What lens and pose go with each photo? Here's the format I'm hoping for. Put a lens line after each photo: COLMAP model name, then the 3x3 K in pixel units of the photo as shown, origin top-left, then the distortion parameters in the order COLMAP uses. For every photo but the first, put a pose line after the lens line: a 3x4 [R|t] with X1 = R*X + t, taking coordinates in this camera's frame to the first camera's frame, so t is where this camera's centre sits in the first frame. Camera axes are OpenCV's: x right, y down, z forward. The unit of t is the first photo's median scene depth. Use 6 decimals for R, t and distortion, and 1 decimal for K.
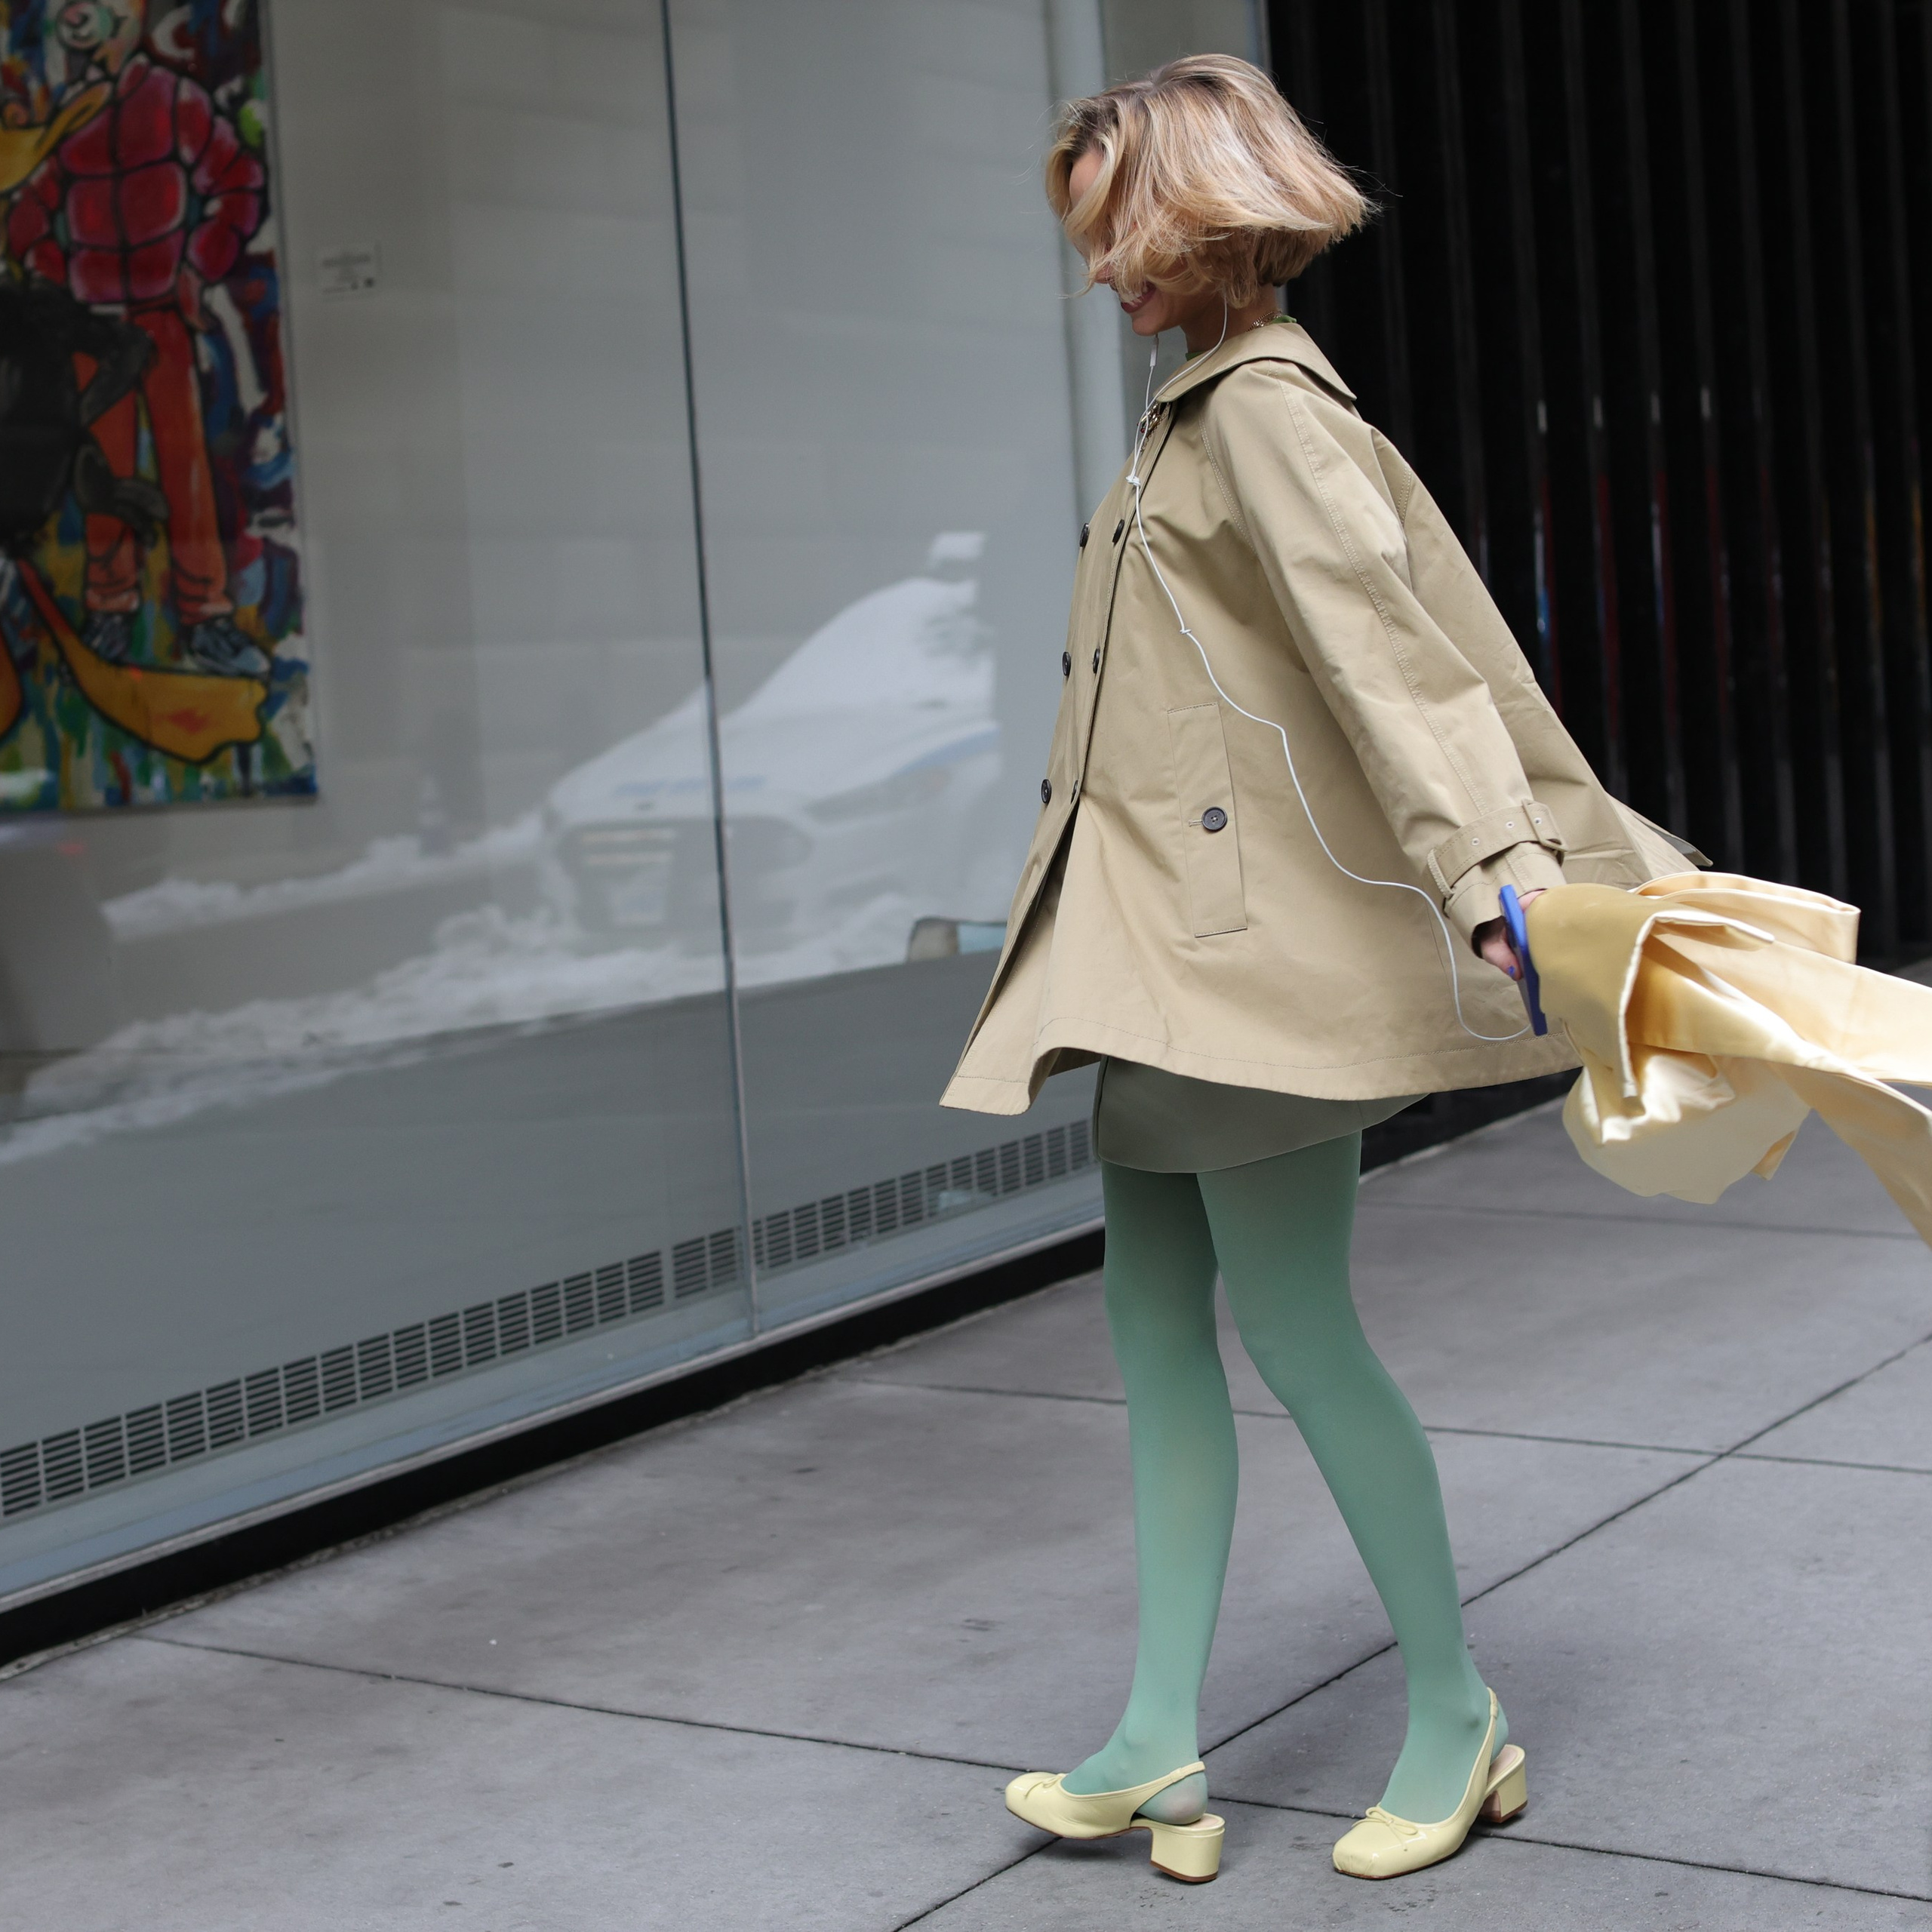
lens RADIAL K [[4188.1, 0, 966.0], [0, 4188.1, 966.0], [0, 0, 1]] dist [-0.165783, 0.227258]
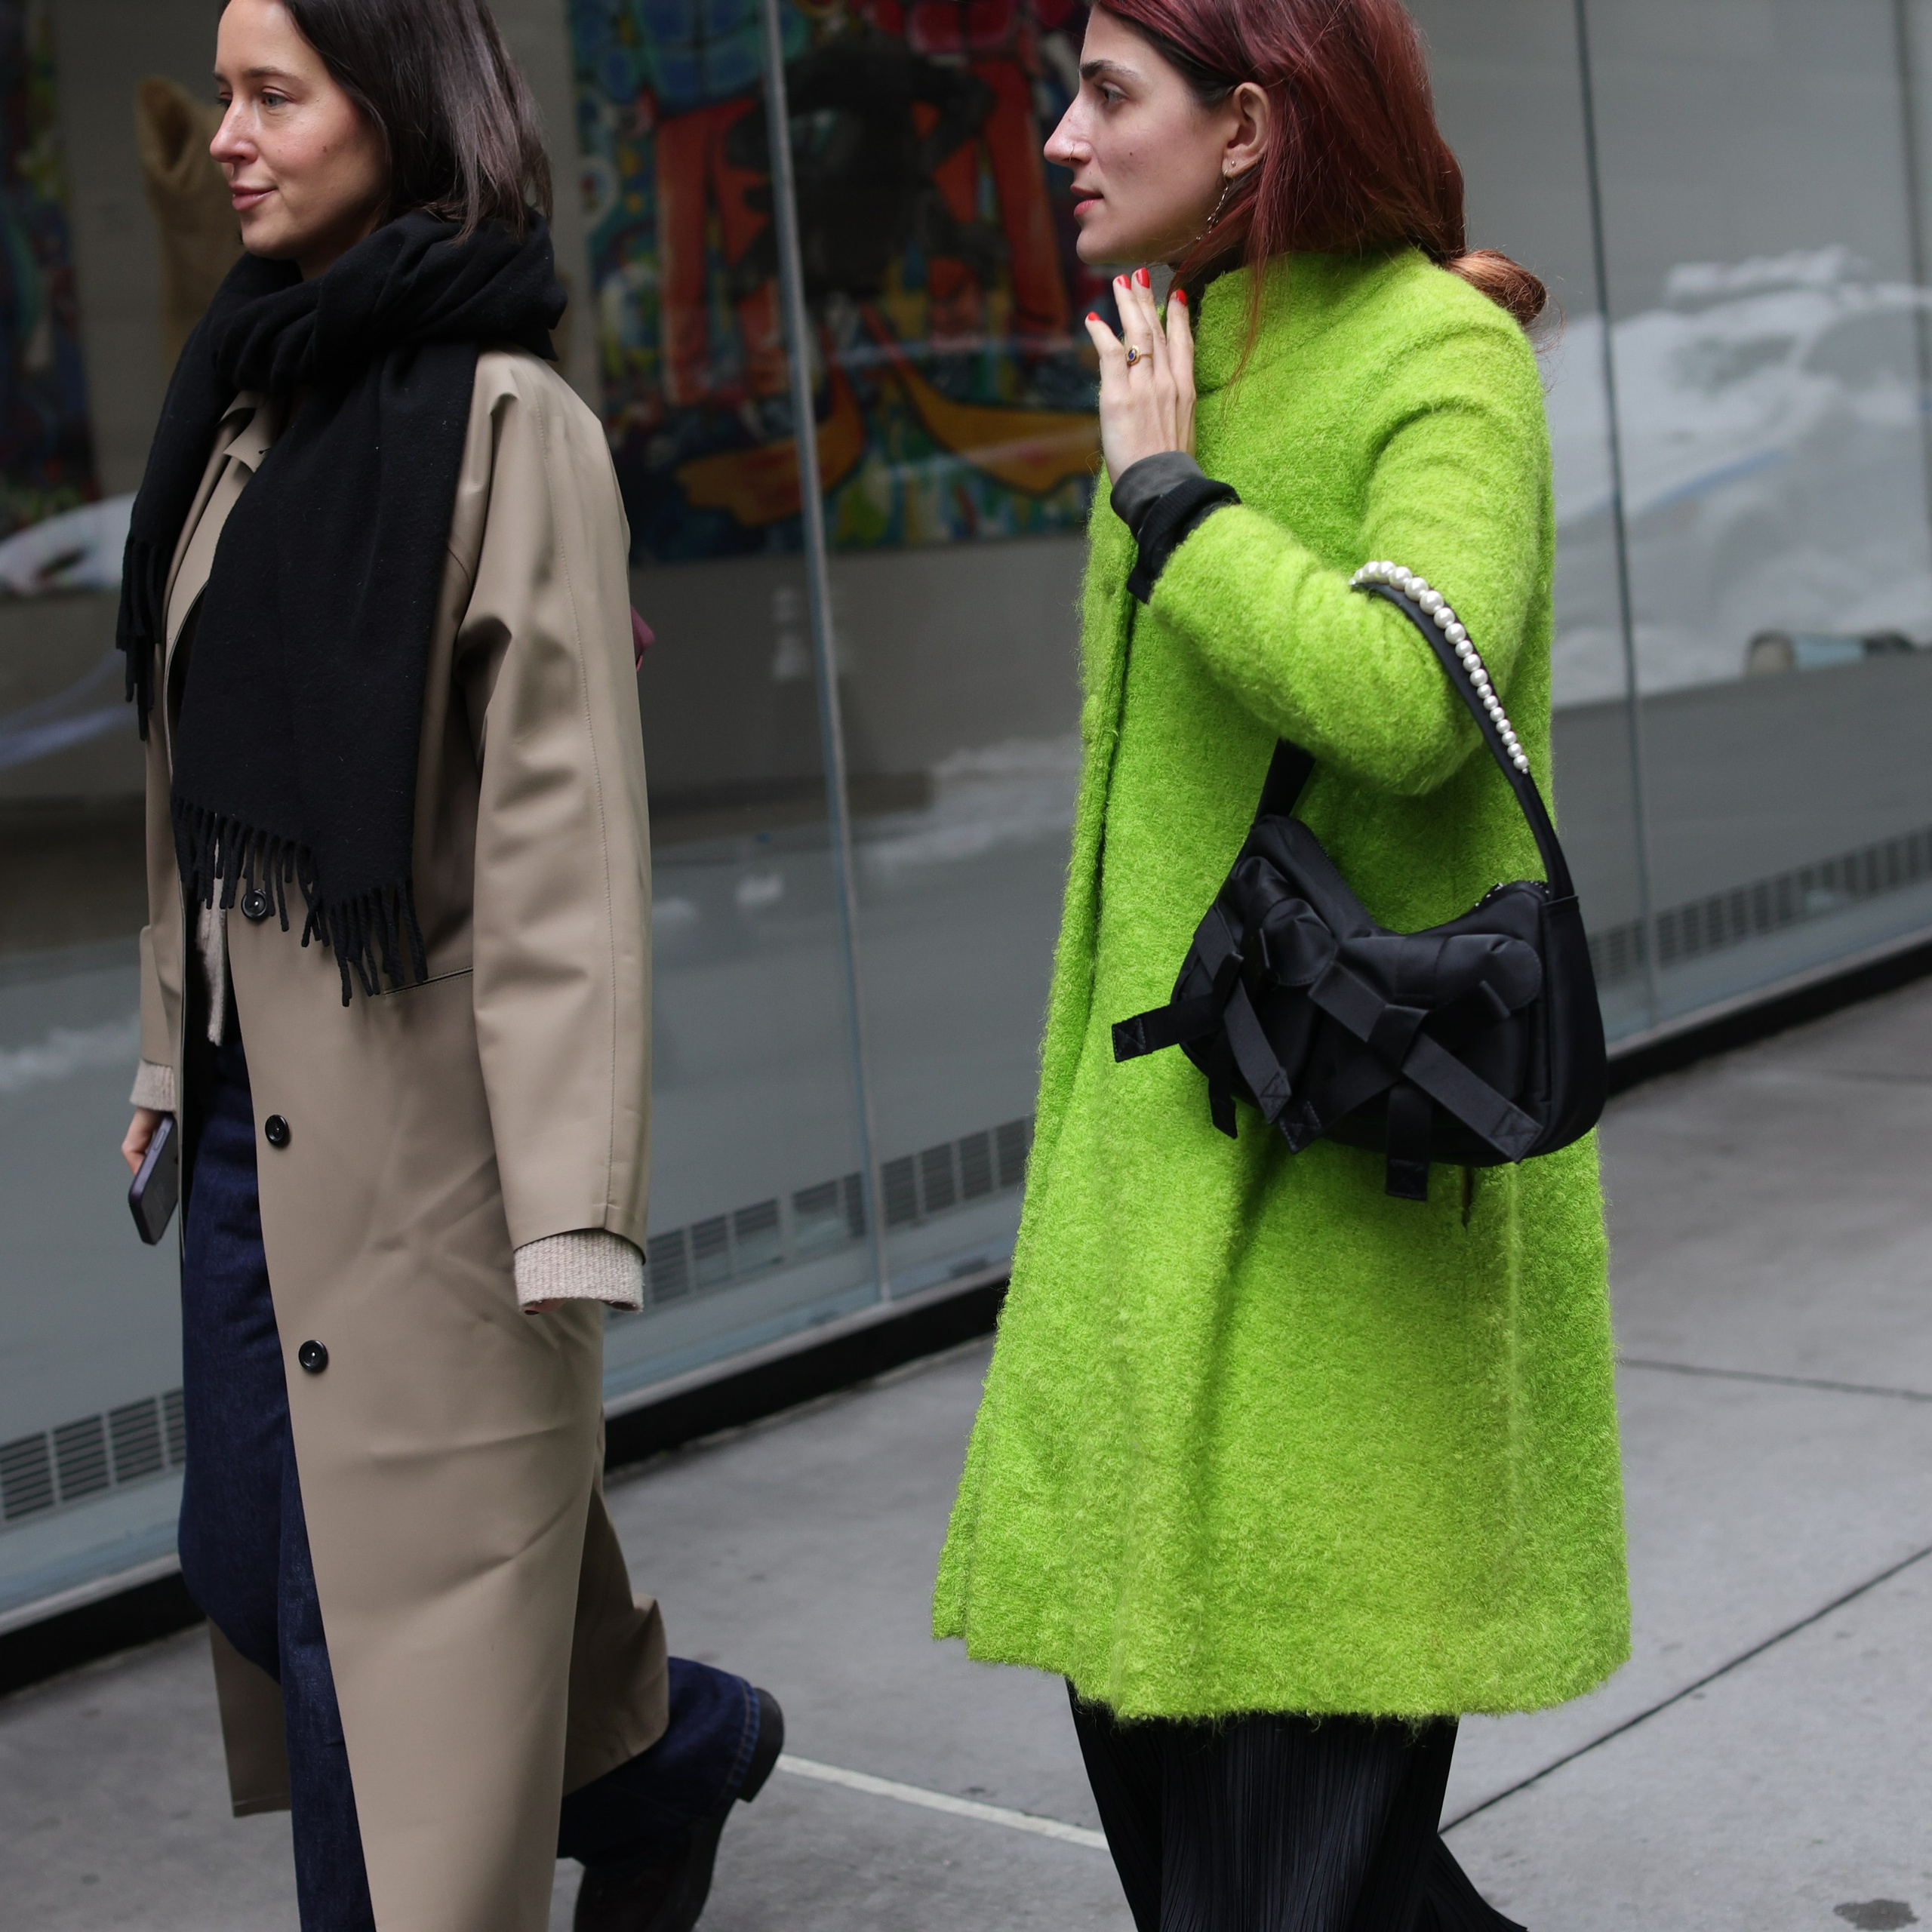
lens RADIAL K [[4188.1, 0, 966.0], [0, 4188.1, 966.0], [0, 0, 1]] dist [-0.165783, 0.227258]
pose [[0.989097, -0.004341, -0.147198, -0.066561], [0.012934, 0.998264, 0.057467, 0.011025], [0.146693, -0.058745, 0.987436, -0.053542]]
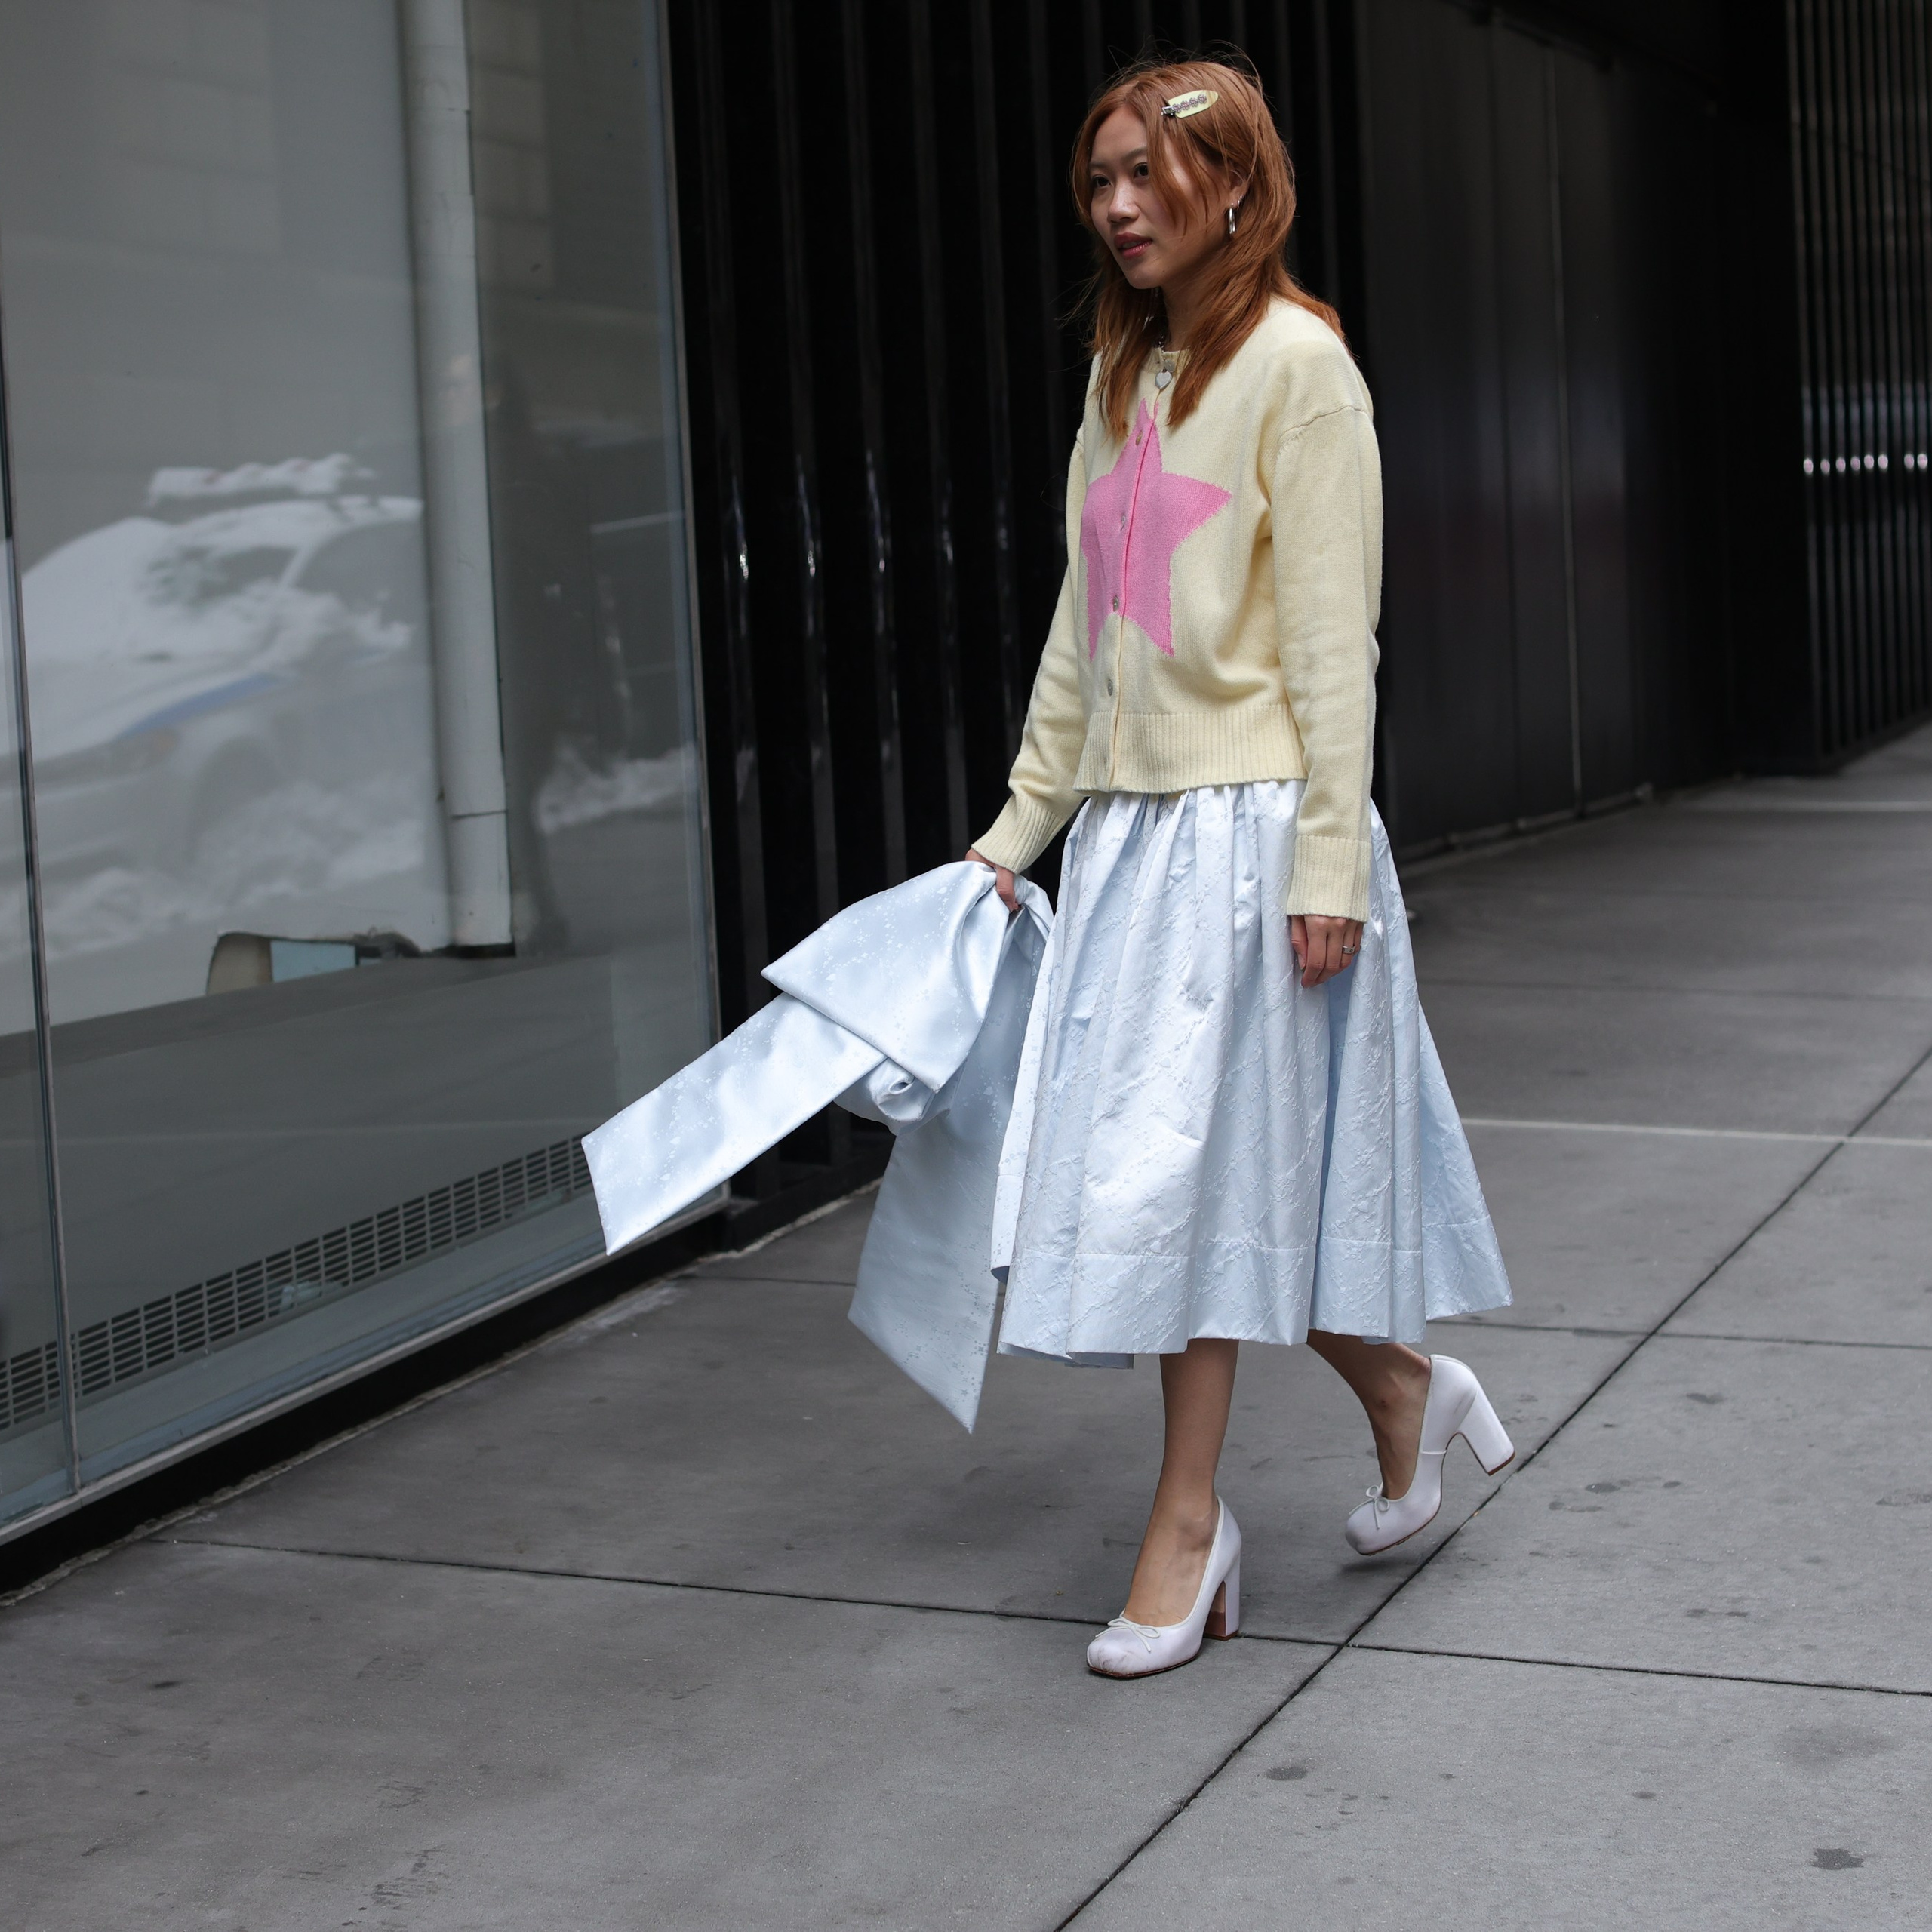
lens RADIAL K [[4188.5, 0, 964.7], [0, 4188.5, 921.2], [0, 0, 1]] dist [-0.160952, 0.242462]
pose [[0.978746, 0.001535, 0.205069, -0.046332], [-0.002337, 0.999991, 0.003666, -0.021590], [-0.205062, -0.004068, 0.978741, 0.198614]]
